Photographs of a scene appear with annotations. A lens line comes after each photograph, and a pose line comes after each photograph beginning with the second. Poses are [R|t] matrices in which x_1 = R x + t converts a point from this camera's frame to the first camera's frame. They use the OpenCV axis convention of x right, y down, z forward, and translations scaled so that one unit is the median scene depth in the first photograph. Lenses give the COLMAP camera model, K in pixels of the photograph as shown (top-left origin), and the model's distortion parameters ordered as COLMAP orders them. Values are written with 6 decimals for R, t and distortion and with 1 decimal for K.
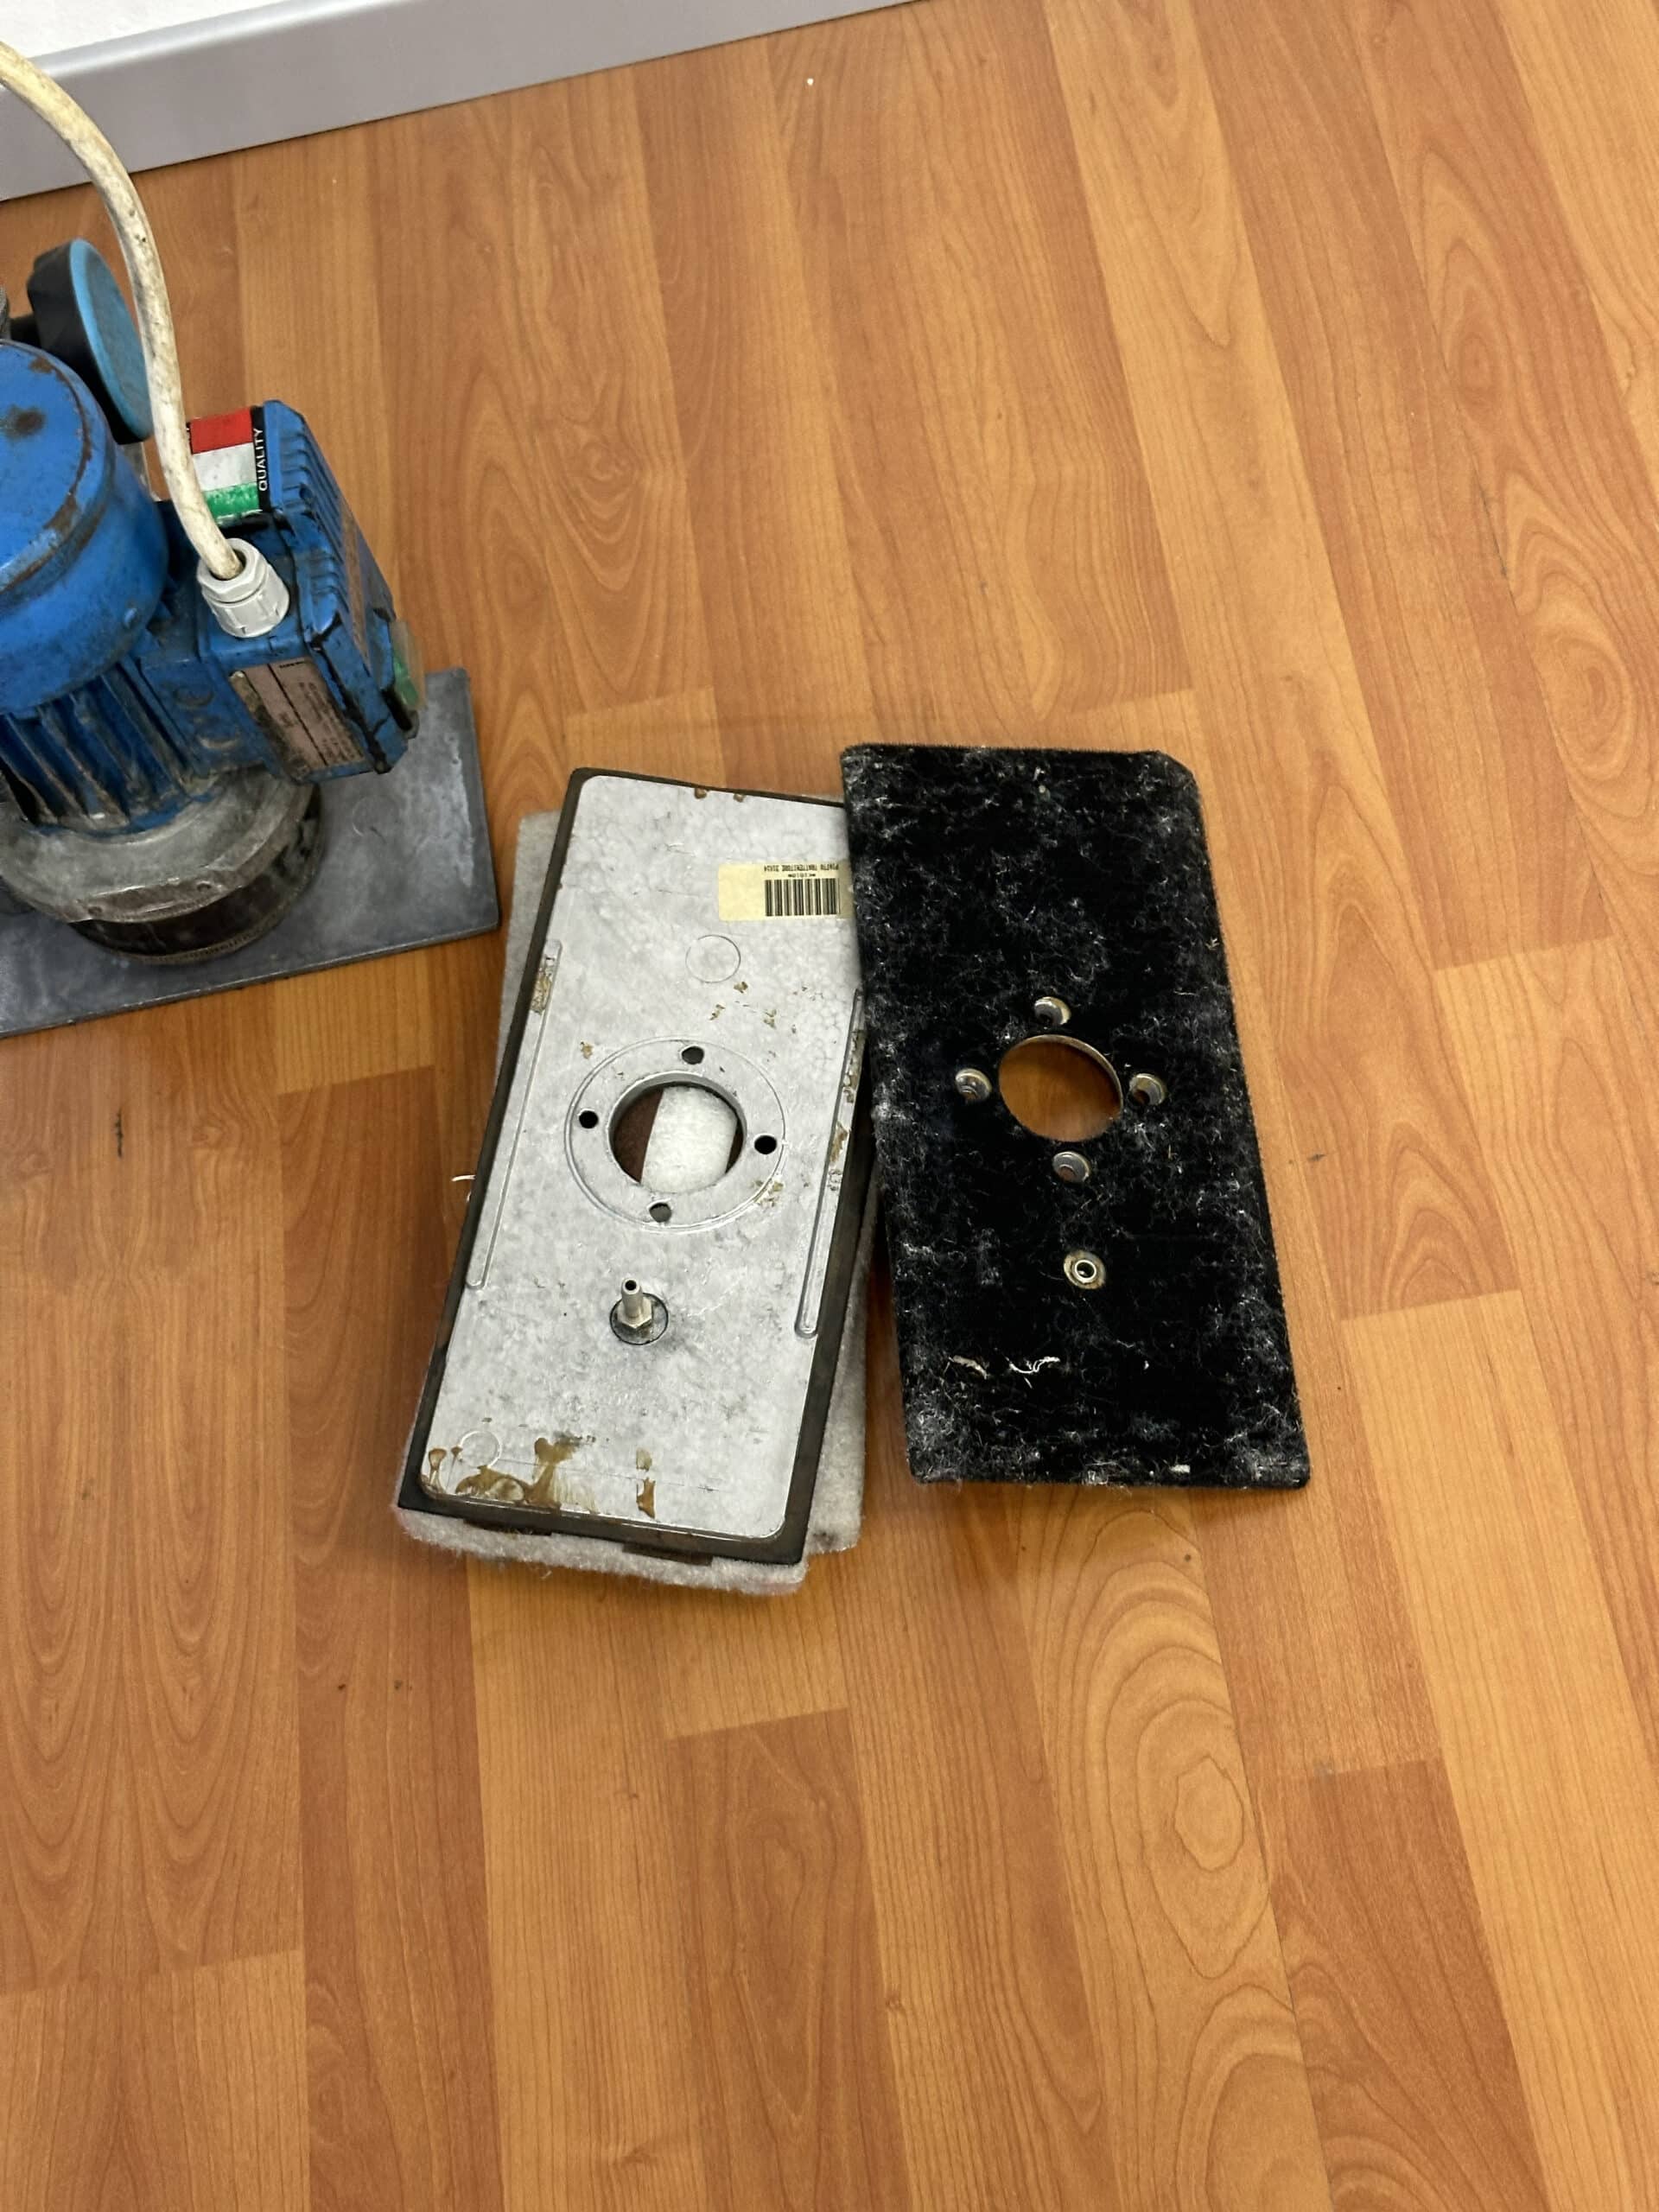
lens RADIAL K [[3144.0, 0, 809.7], [0, 3144.0, 1153.0], [0, 0, 1]] dist [0.147956, 0.000000]
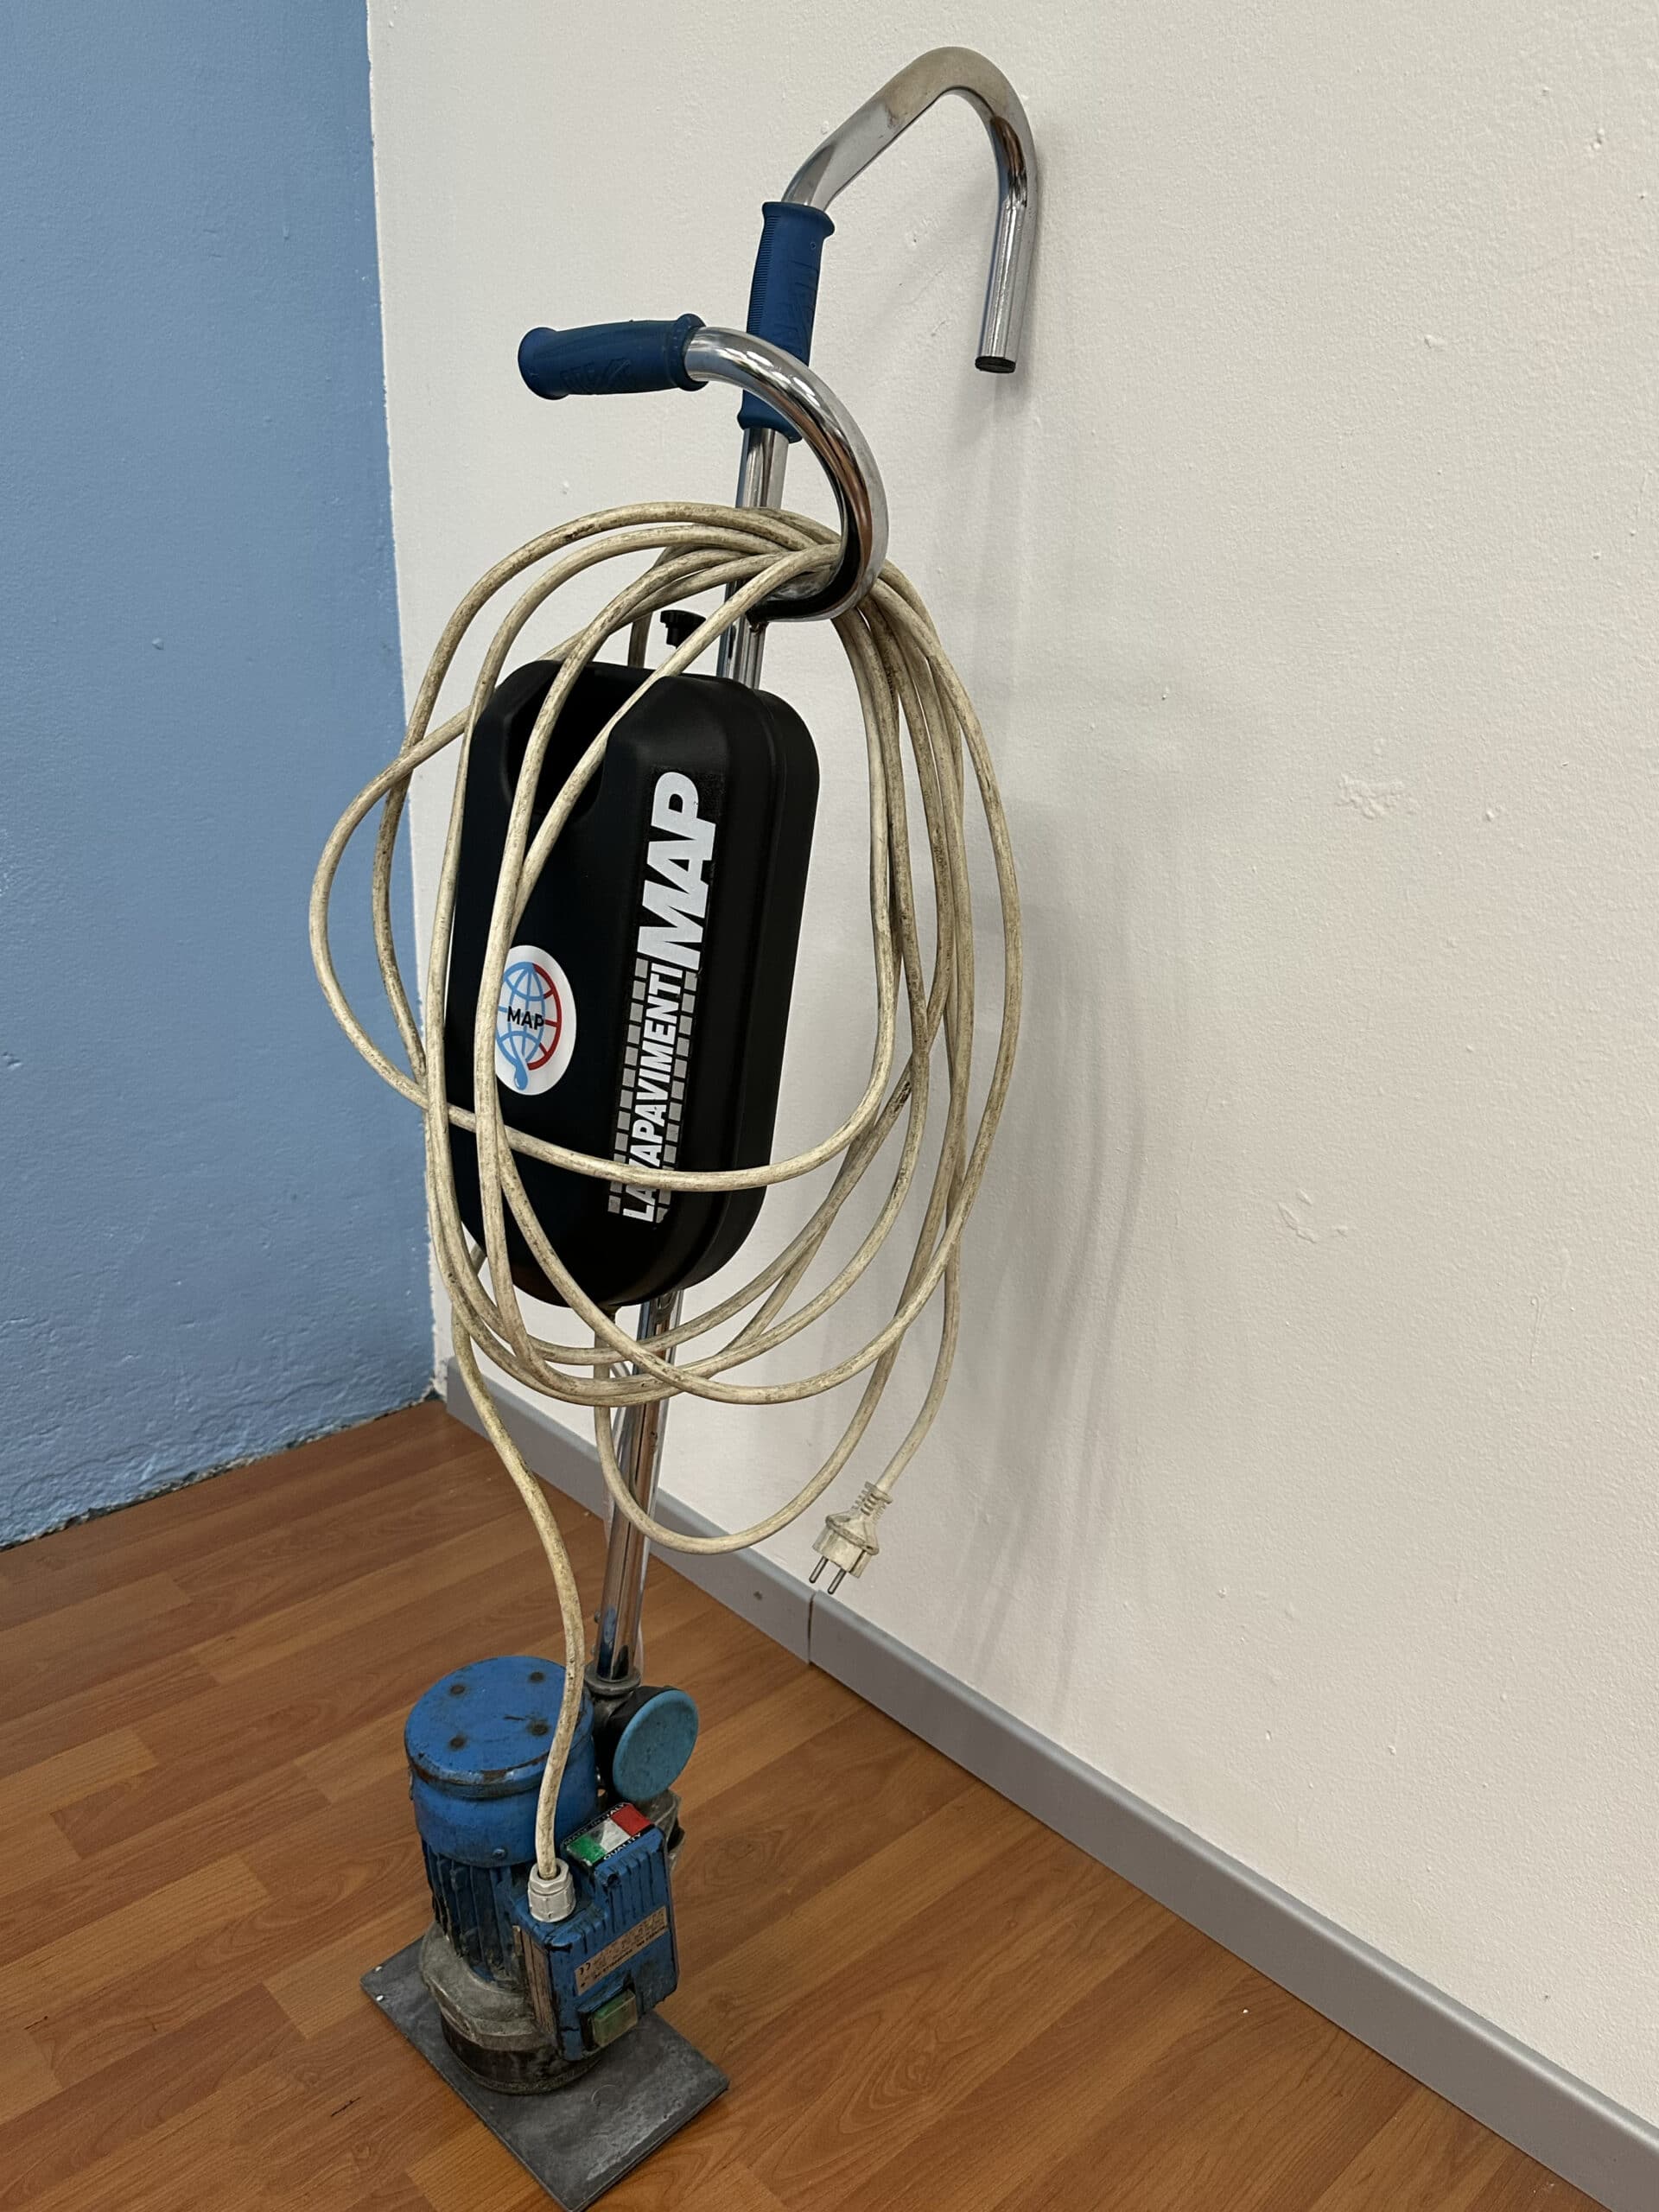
lens RADIAL K [[1751.7, 0, 814.6], [0, 1751.7, 1105.0], [0, 0, 1]] dist [0.042642, -0.079852]
pose [[0.573317, 0.424193, -0.700976, 0.351308], [-0.765406, 0.582545, -0.273488, -0.257917], [0.292339, 0.693326, 0.658663, 0.147047]]
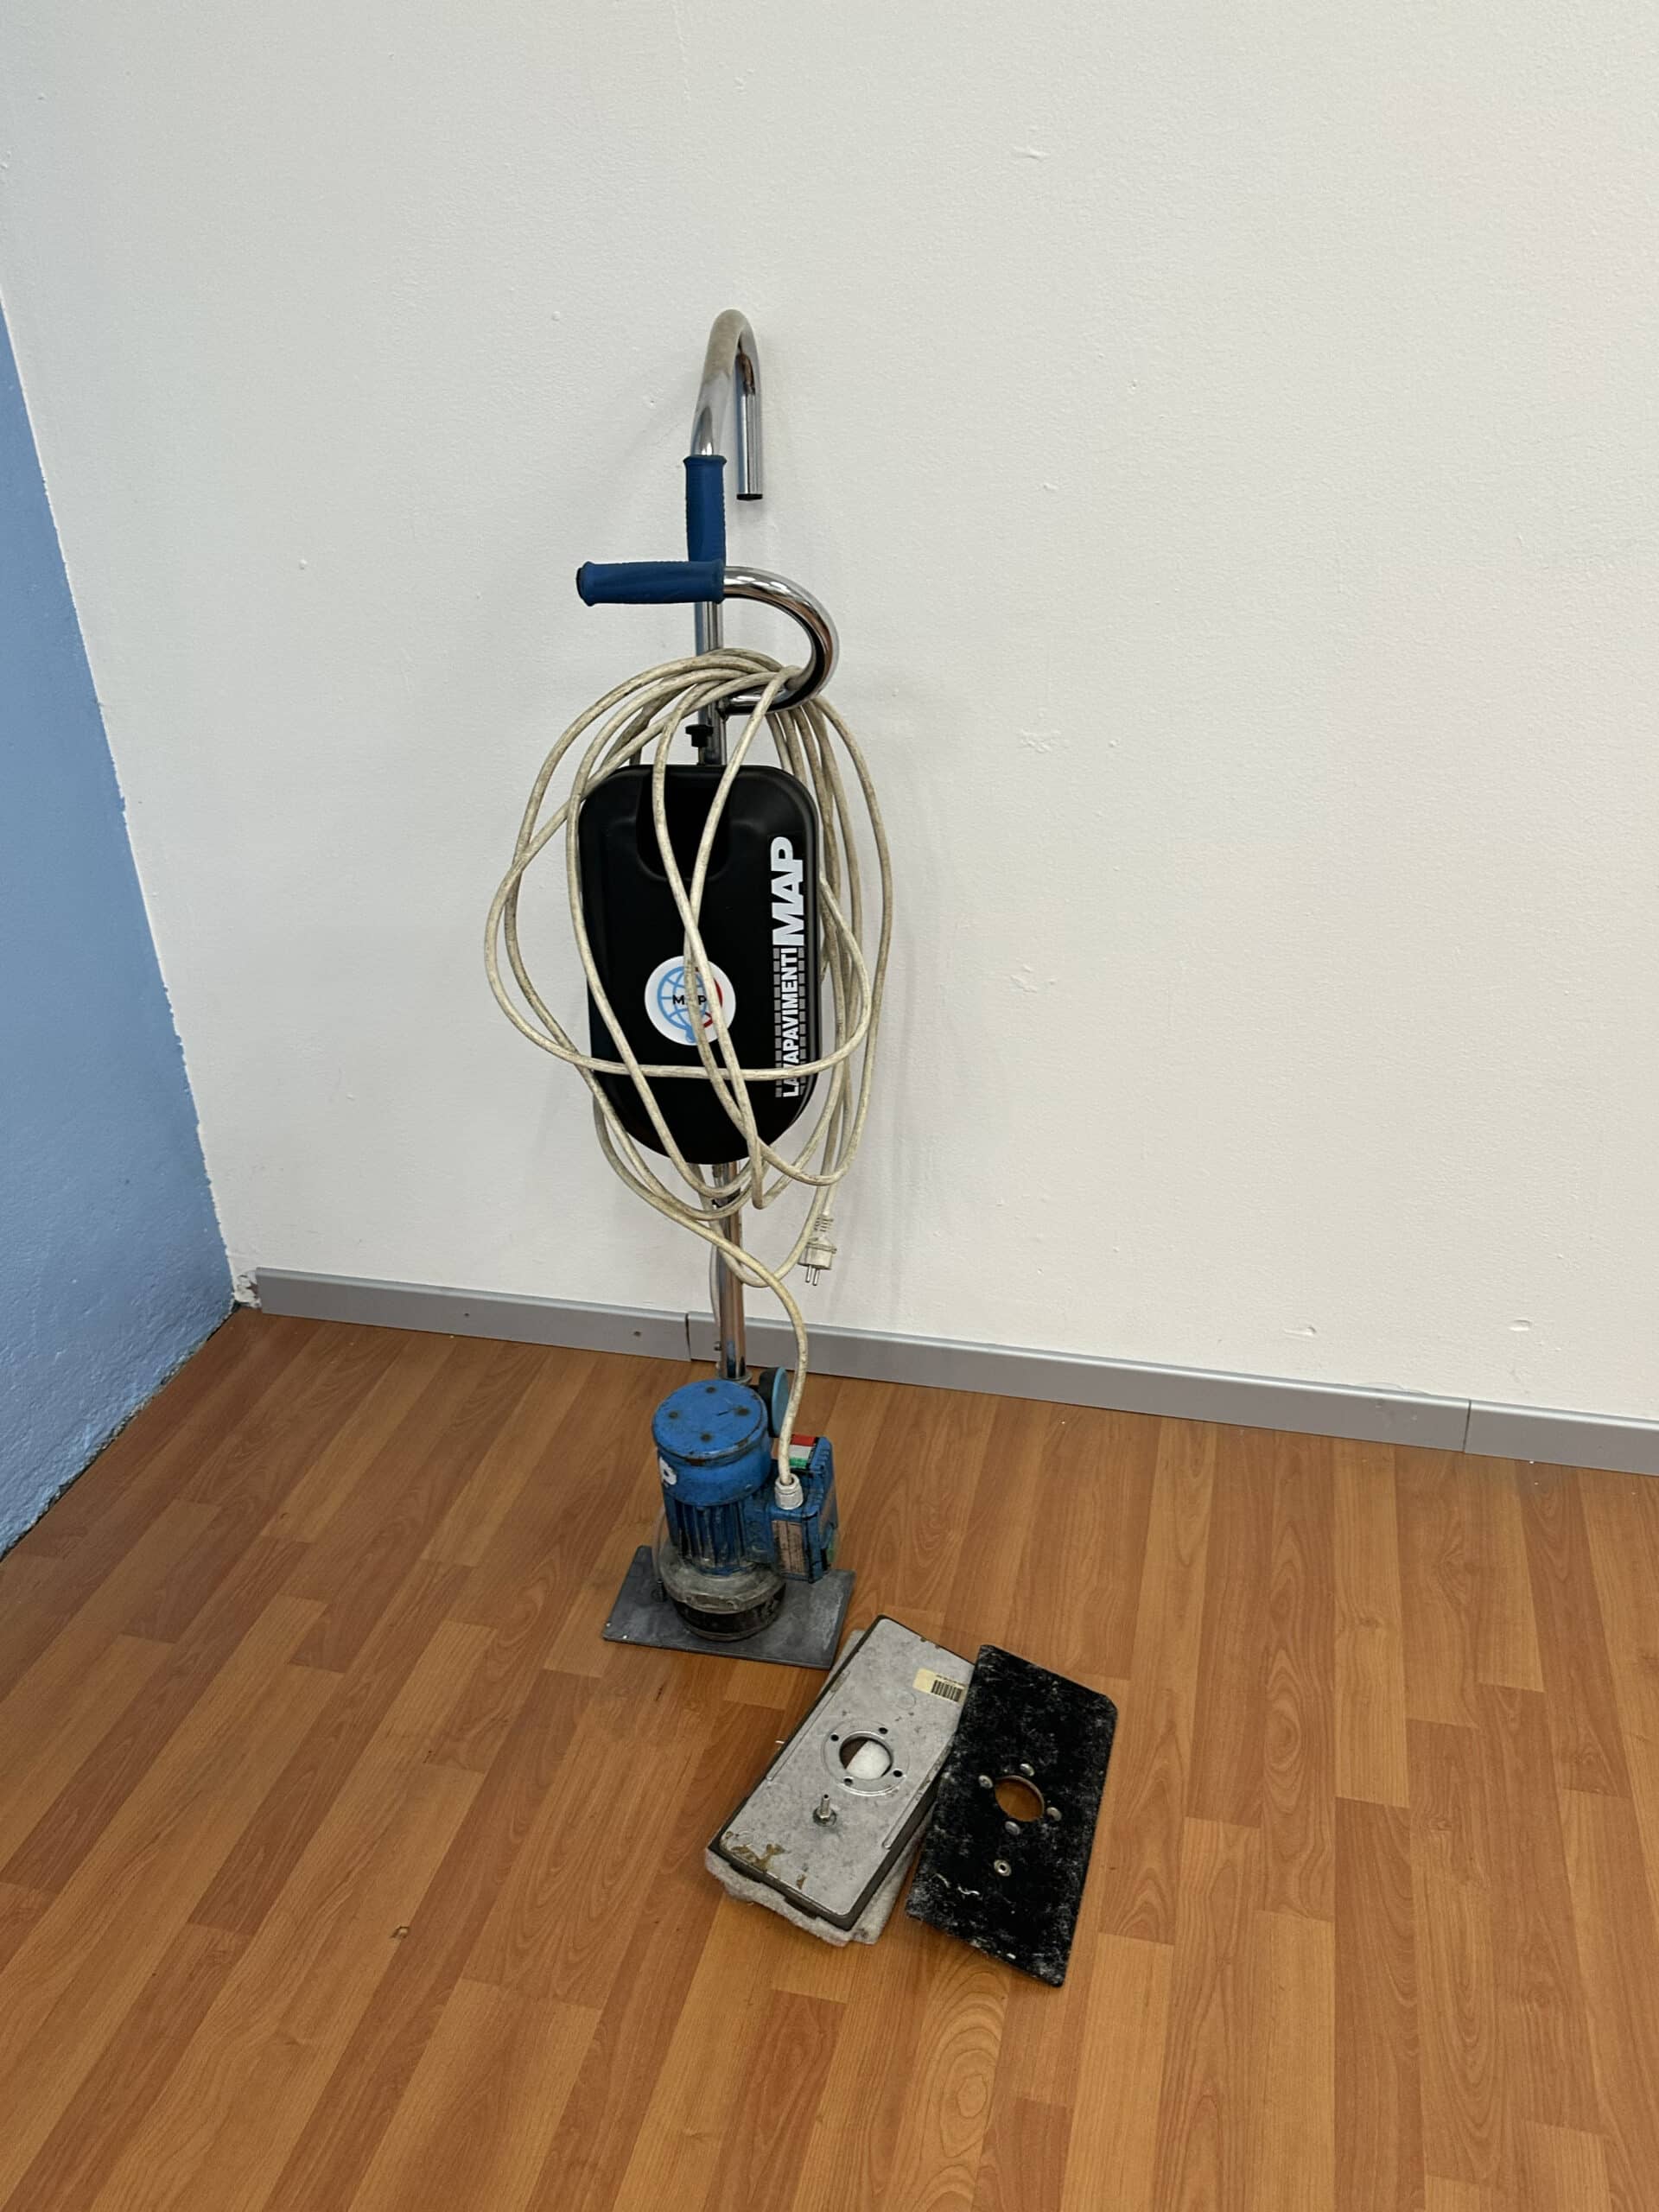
lens RADIAL K [[1751.7, 0, 813.4], [0, 1751.7, 1098.8], [0, 0, 1]] dist [0.042642, -0.079852]
pose [[0.926458, 0.278827, -0.252847, 0.124665], [-0.368484, 0.808895, -0.458158, 0.223324], [0.076780, 0.517634, 0.852150, -0.453225]]
